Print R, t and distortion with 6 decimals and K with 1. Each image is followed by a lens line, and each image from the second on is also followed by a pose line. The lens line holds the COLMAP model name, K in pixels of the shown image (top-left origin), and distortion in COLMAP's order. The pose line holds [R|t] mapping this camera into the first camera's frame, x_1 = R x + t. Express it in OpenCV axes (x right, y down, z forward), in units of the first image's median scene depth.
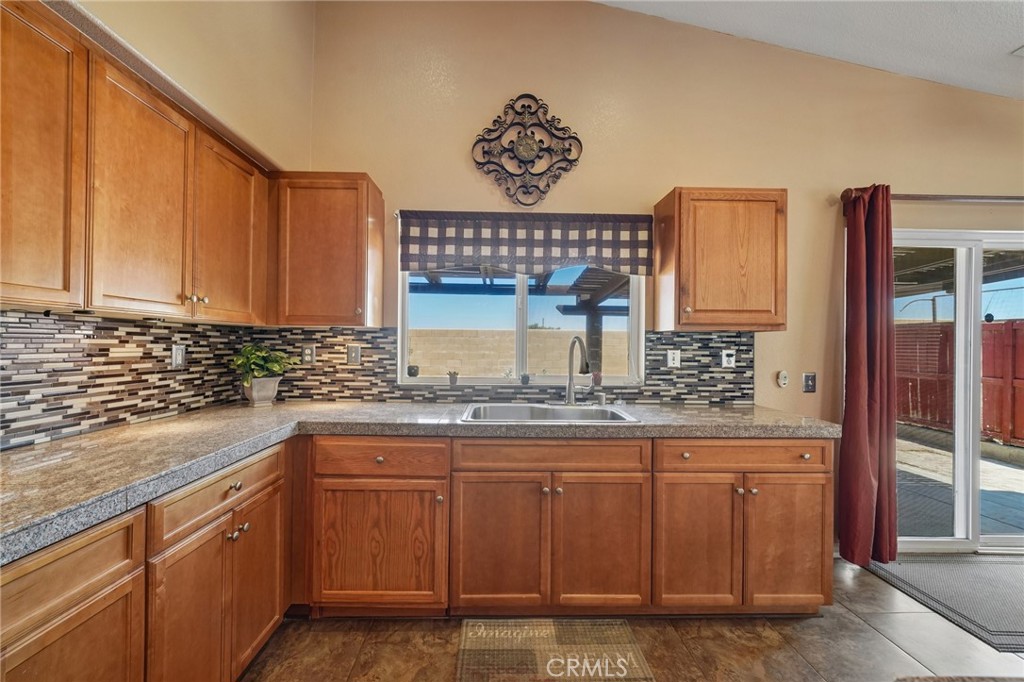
lens RADIAL K [[411.1, 0, 506.1], [0, 411.1, 342.6], [0, 0, 1]] dist [-0.001344, 0.000051]
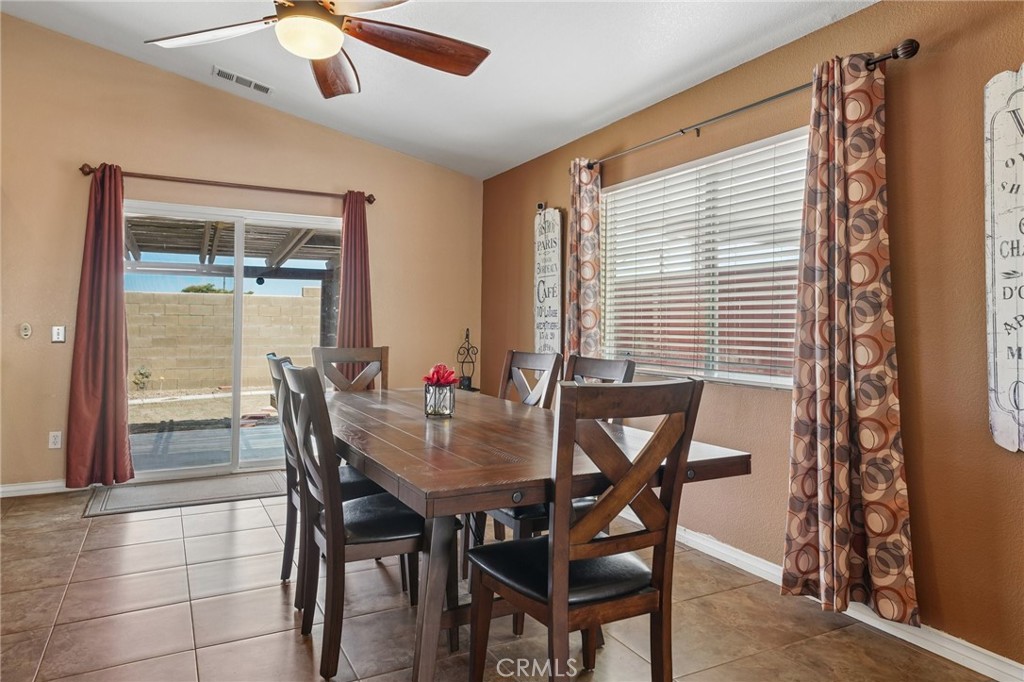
lens RADIAL K [[661.7, 0, 511.5], [0, 661.7, 312.7], [0, 0, 1]] dist [0.027150, -0.000659]
pose [[0.898488, 0.006799, 0.438945, 1.141022], [-0.002918, 0.999950, -0.009516, 0.058925], [-0.438988, 0.007269, 0.898464, -1.267810]]
